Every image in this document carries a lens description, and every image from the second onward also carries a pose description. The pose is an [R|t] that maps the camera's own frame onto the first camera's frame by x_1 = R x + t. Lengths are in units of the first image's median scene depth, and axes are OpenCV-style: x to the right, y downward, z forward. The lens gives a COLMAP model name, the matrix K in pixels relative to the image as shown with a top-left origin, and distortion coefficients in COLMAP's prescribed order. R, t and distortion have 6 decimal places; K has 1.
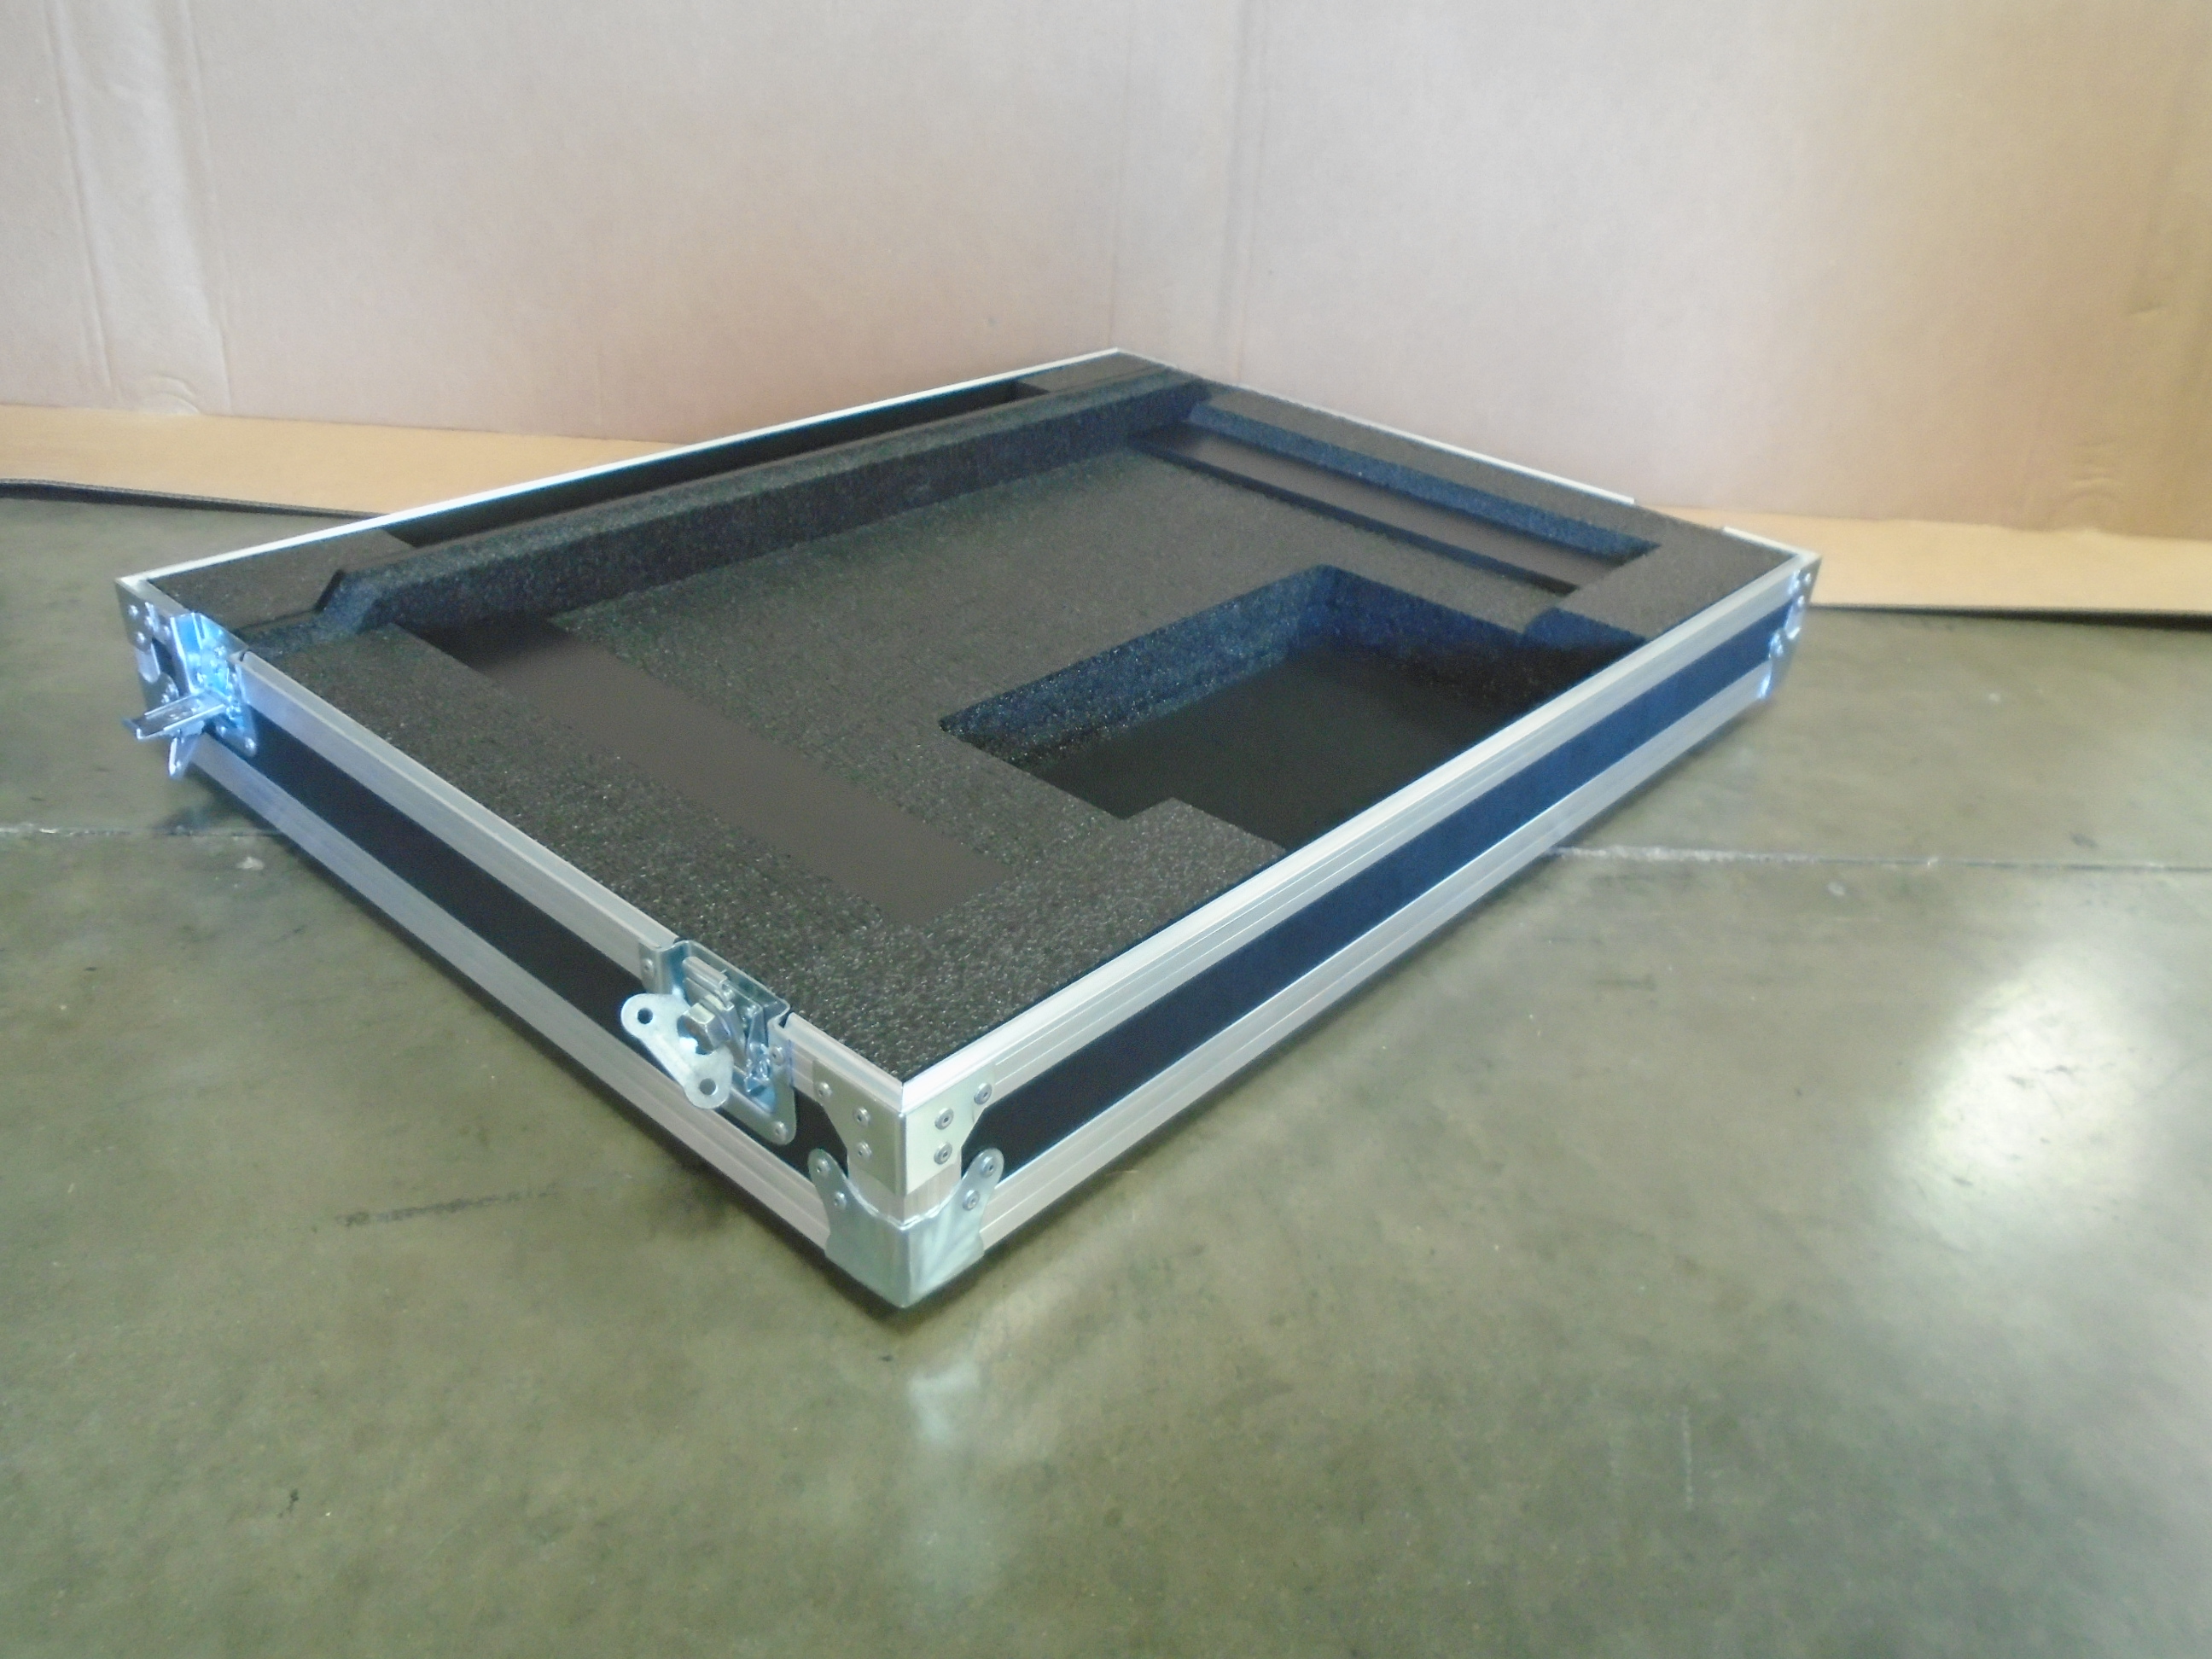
lens RADIAL K [[1710.4, 0, 1106.0], [0, 1710.4, 829.5], [0, 0, 1]] dist [-0.007969, -0.002833]
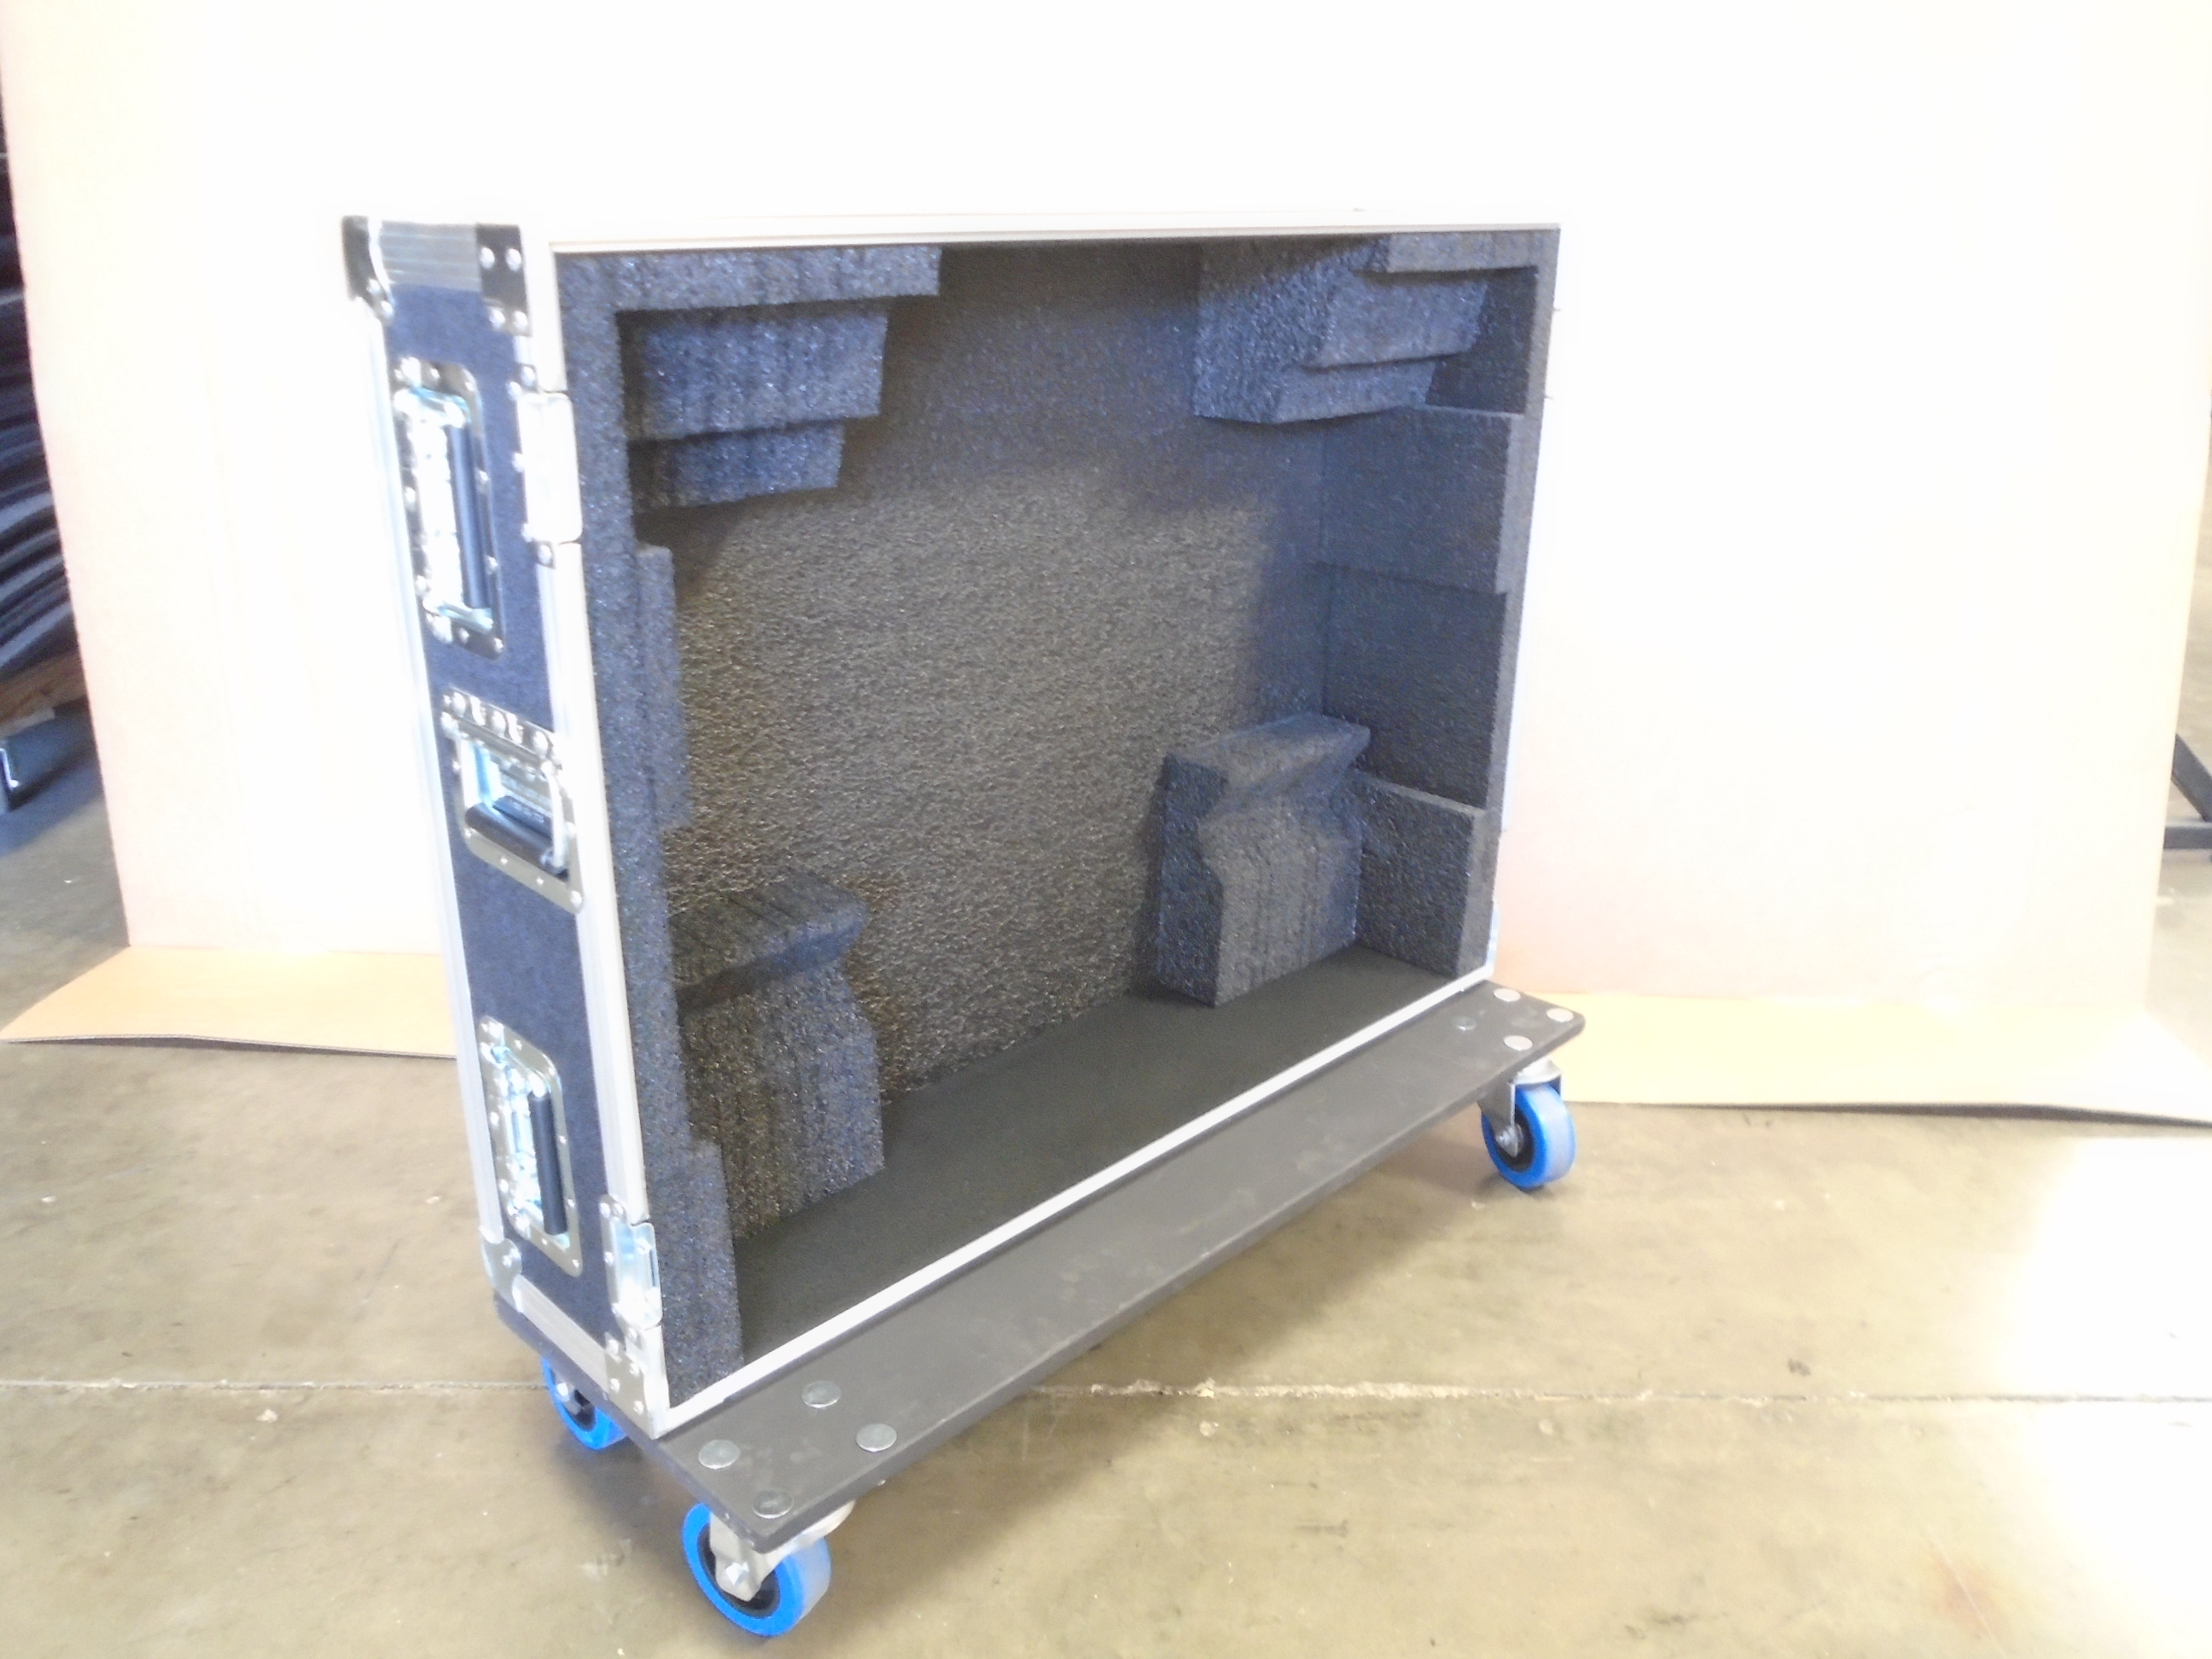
lens RADIAL K [[1717.8, 0, 1106.0], [0, 1717.8, 829.5], [0, 0, 1]] dist [-0.017755, 0.007358]
pose [[0.992600, -0.034358, -0.116469, 0.300606], [0.014788, 0.986200, -0.164896, -0.194461], [0.120527, 0.161953, 0.979410, -0.276355]]
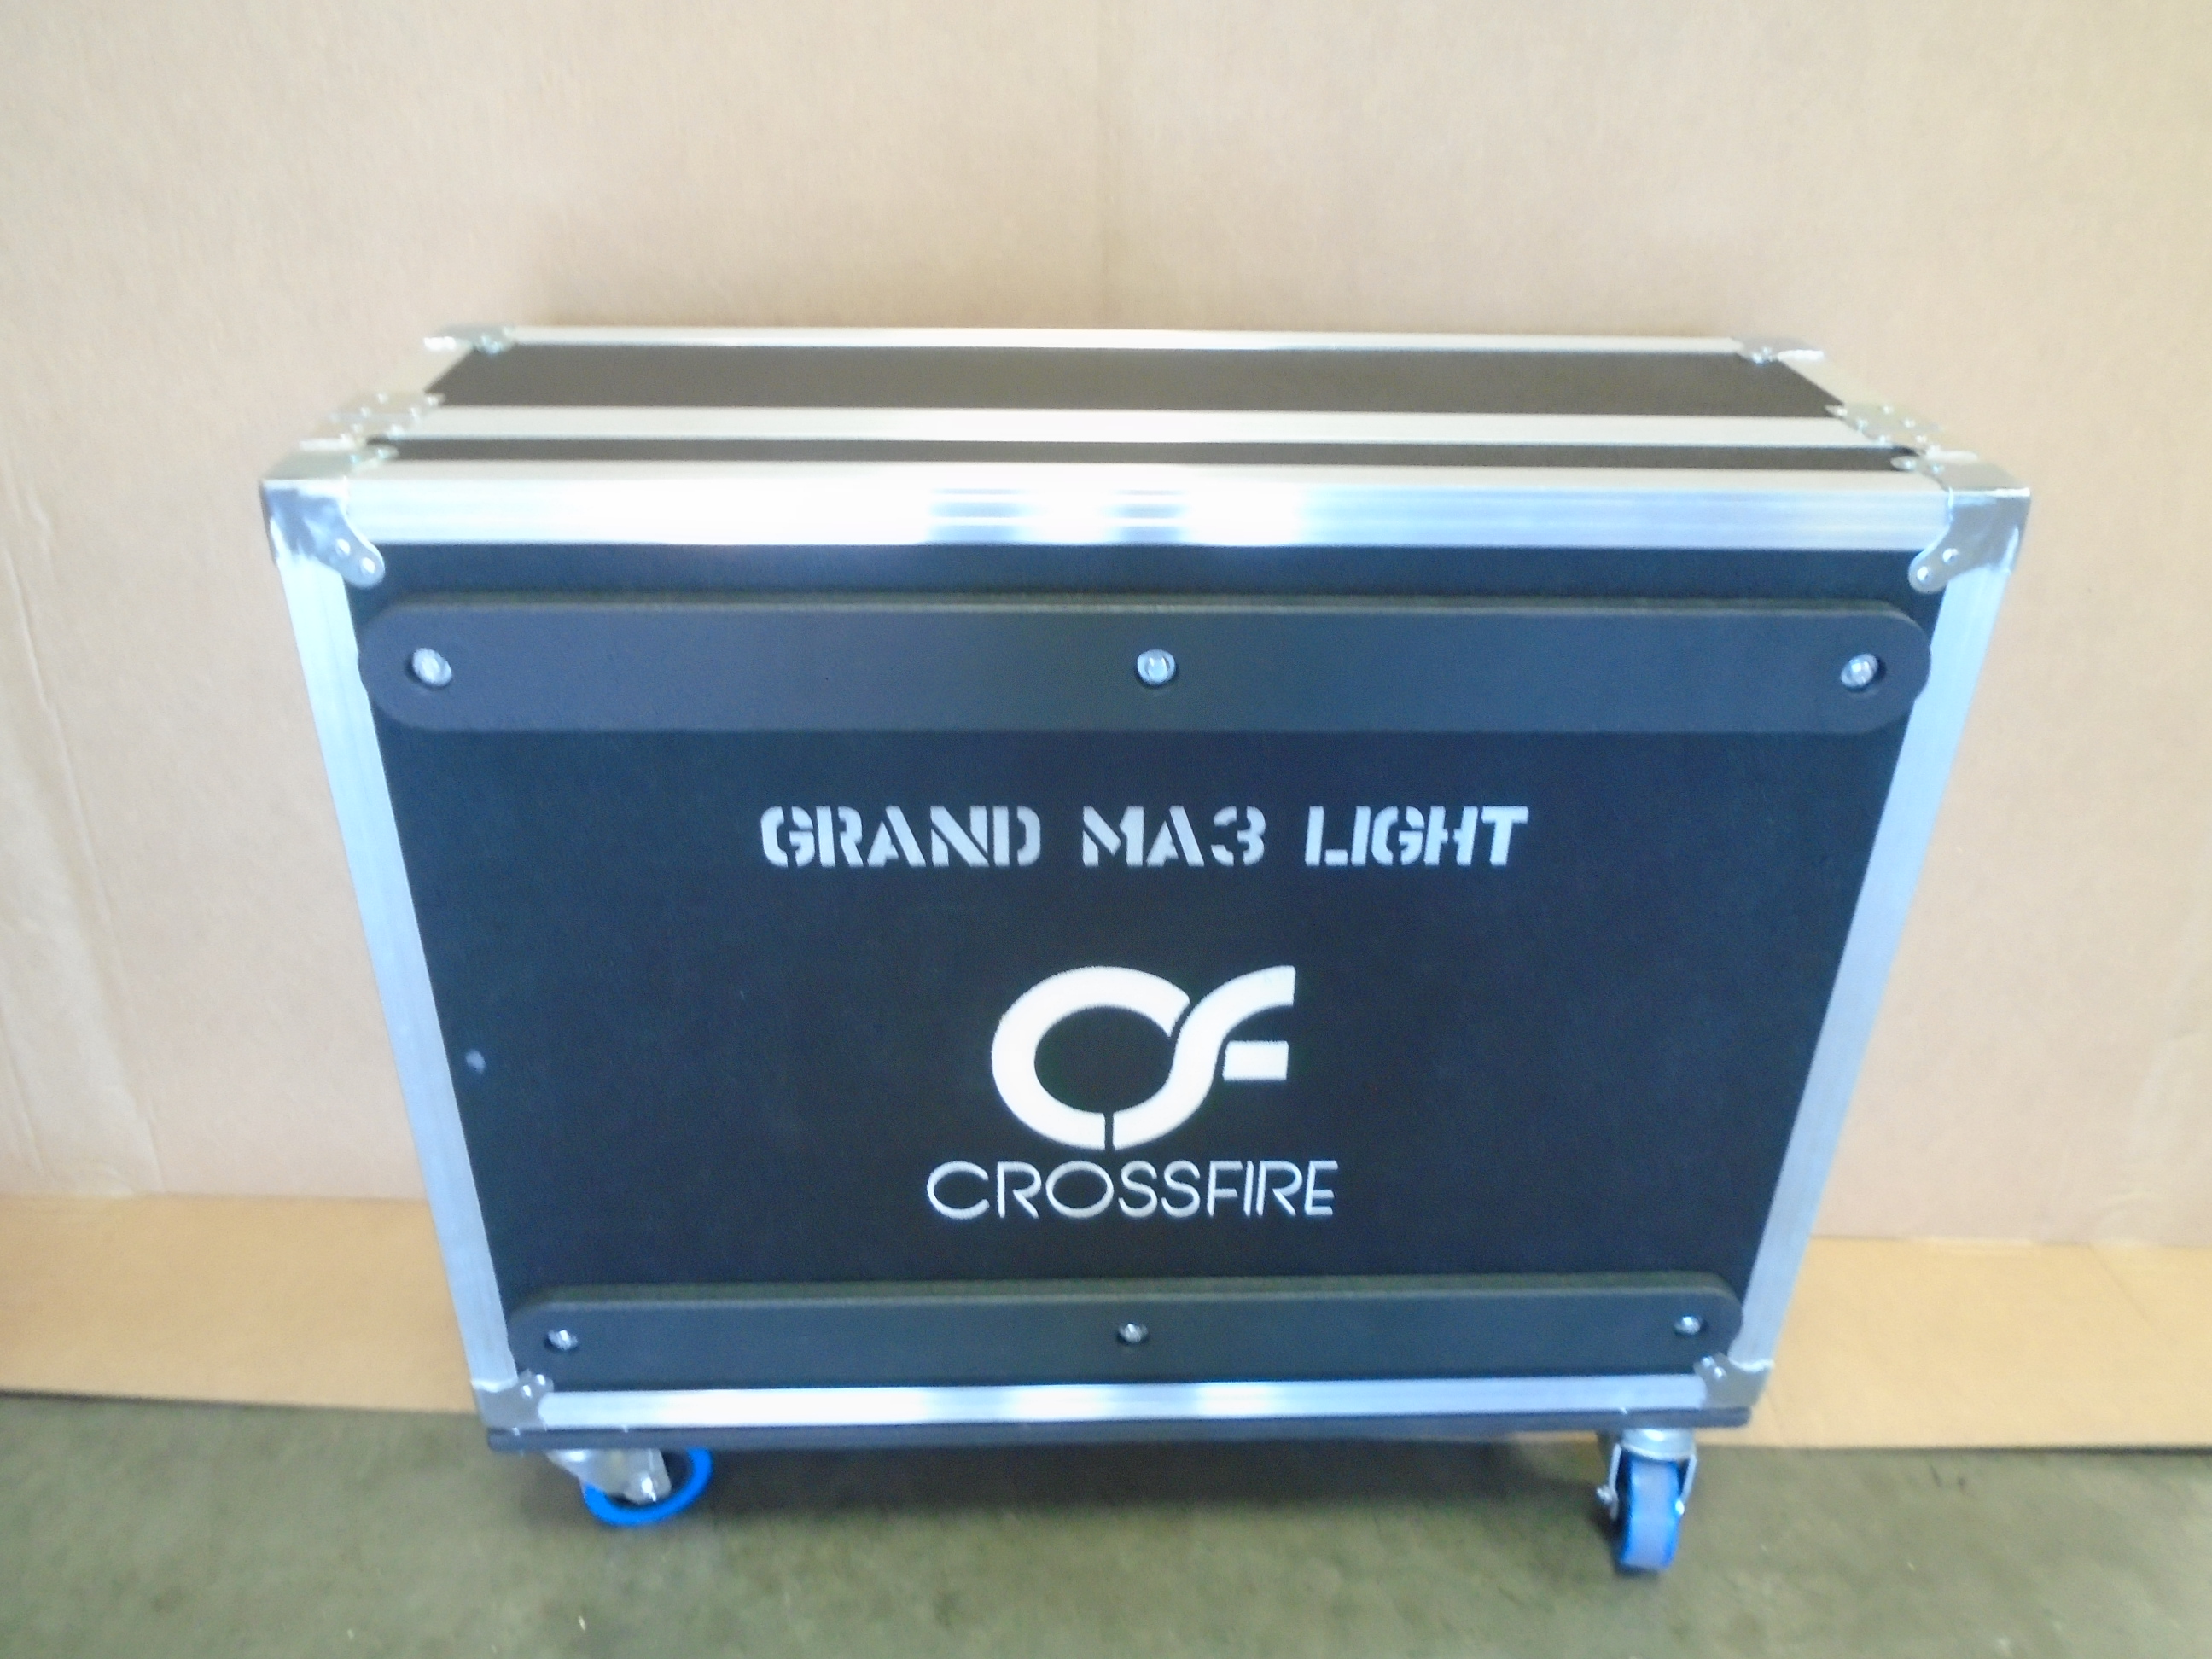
lens RADIAL K [[1717.8, 0, 1106.0], [0, 1717.8, 829.5], [0, 0, 1]] dist [-0.017755, 0.007358]
pose [[0.998012, -0.028458, -0.056242, 0.144854], [0.027988, 0.999567, -0.009128, -0.709368], [0.056477, 0.007535, 0.998375, 0.083379]]
